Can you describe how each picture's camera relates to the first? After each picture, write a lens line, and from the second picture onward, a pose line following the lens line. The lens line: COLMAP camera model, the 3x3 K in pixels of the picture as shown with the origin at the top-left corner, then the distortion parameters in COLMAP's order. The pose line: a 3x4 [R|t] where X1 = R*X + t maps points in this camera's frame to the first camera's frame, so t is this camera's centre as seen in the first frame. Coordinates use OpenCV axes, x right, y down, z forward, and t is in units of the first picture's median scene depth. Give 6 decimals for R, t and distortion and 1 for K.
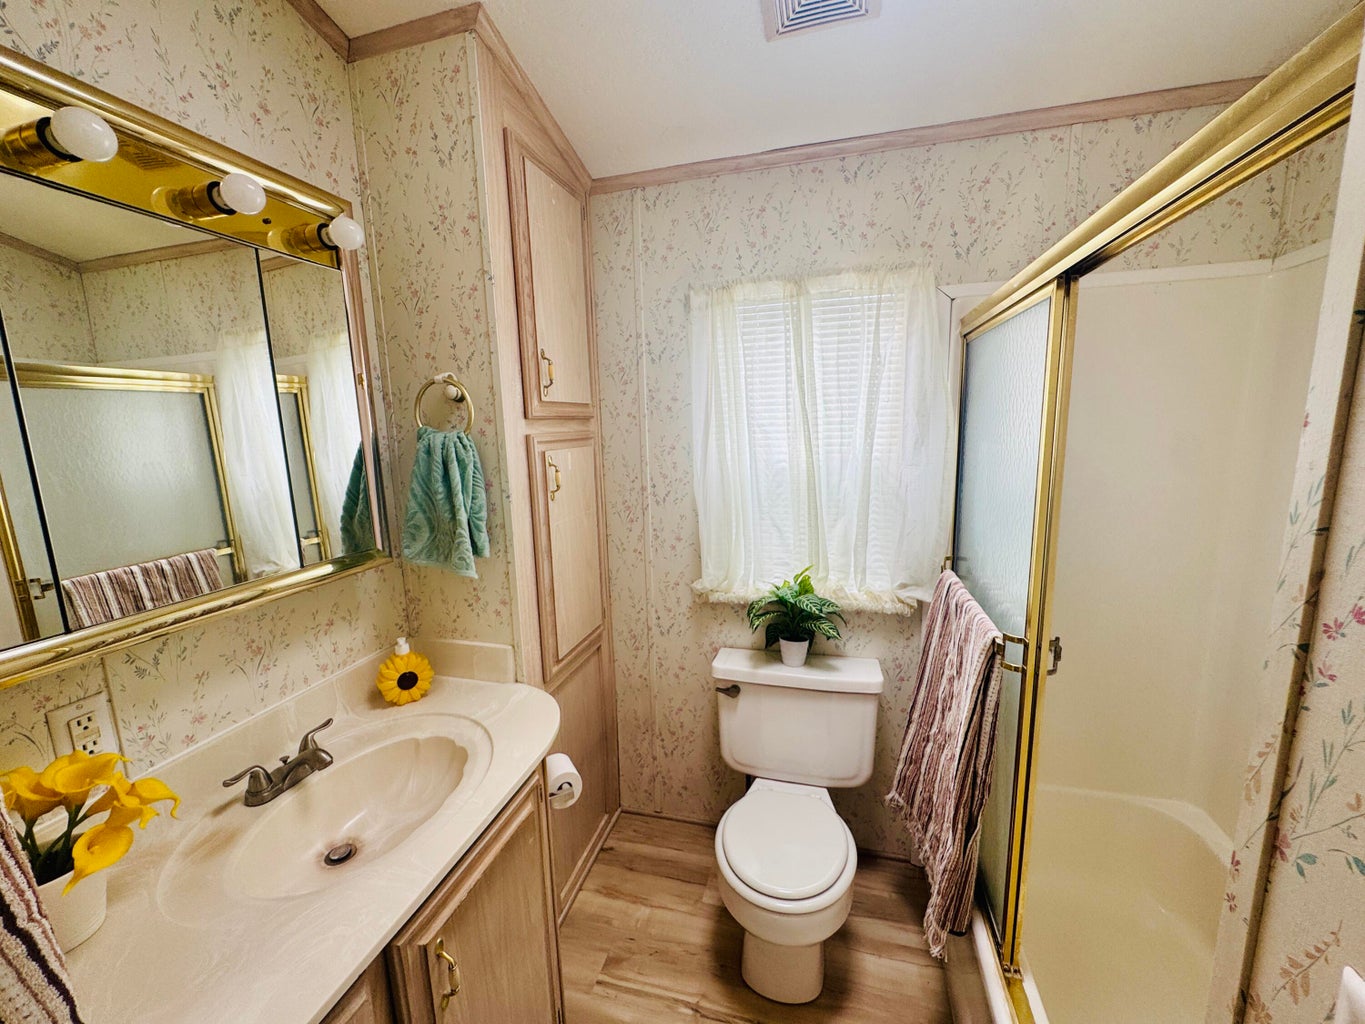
lens RADIAL K [[546.1, 0, 683.1], [0, 546.1, 510.7], [0, 0, 1]] dist [-0.004257, 0.000282]
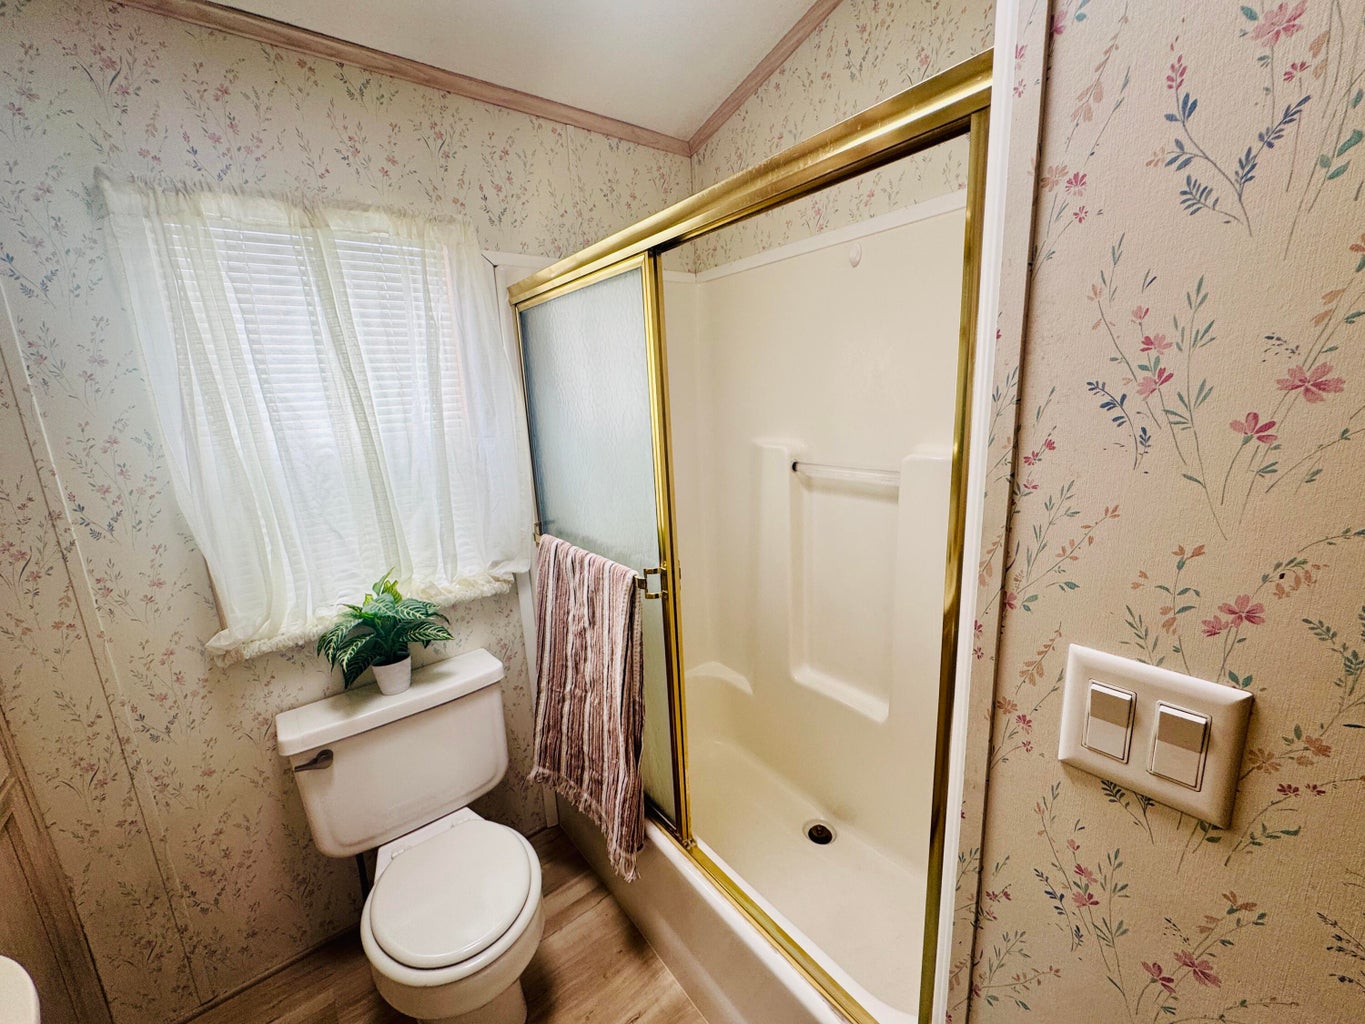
lens RADIAL K [[546.1, 0, 683.1], [0, 546.1, 510.7], [0, 0, 1]] dist [-0.004257, 0.000282]
pose [[0.601283, -0.174319, 0.779789, -0.144524], [0.161612, 0.982274, 0.094967, 0.008141], [-0.782521, 0.068922, 0.618797, 0.150212]]
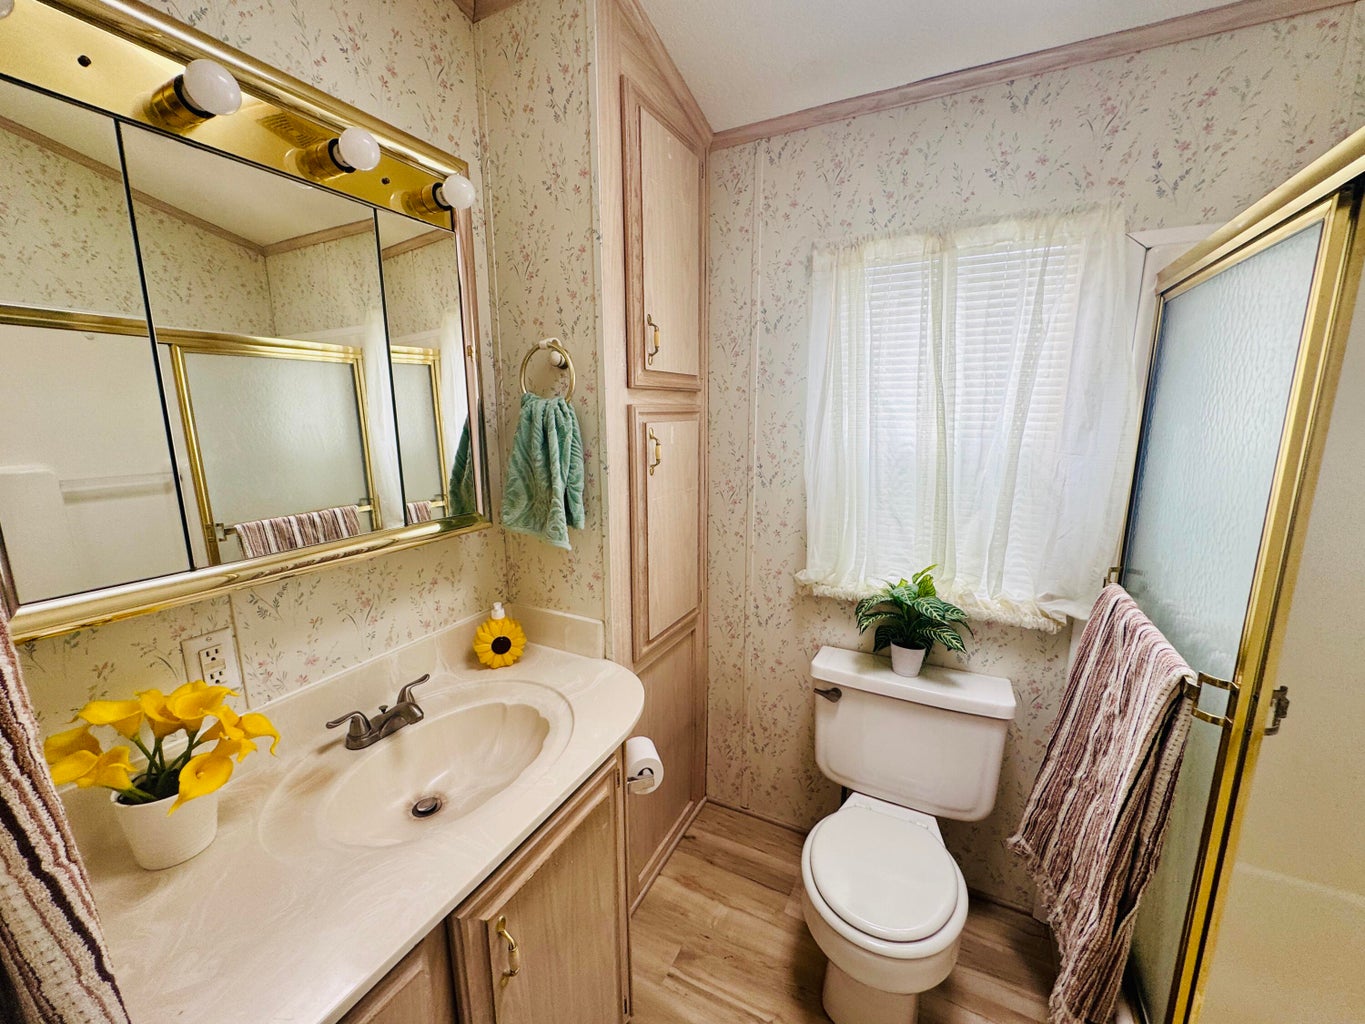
lens RADIAL K [[546.1, 0, 683.1], [0, 546.1, 510.7], [0, 0, 1]] dist [-0.004257, 0.000282]
pose [[0.978214, 0.062272, -0.198039, 0.008058], [-0.056681, 0.997821, 0.033779, 0.008047], [0.199711, -0.021818, 0.979612, 0.069940]]
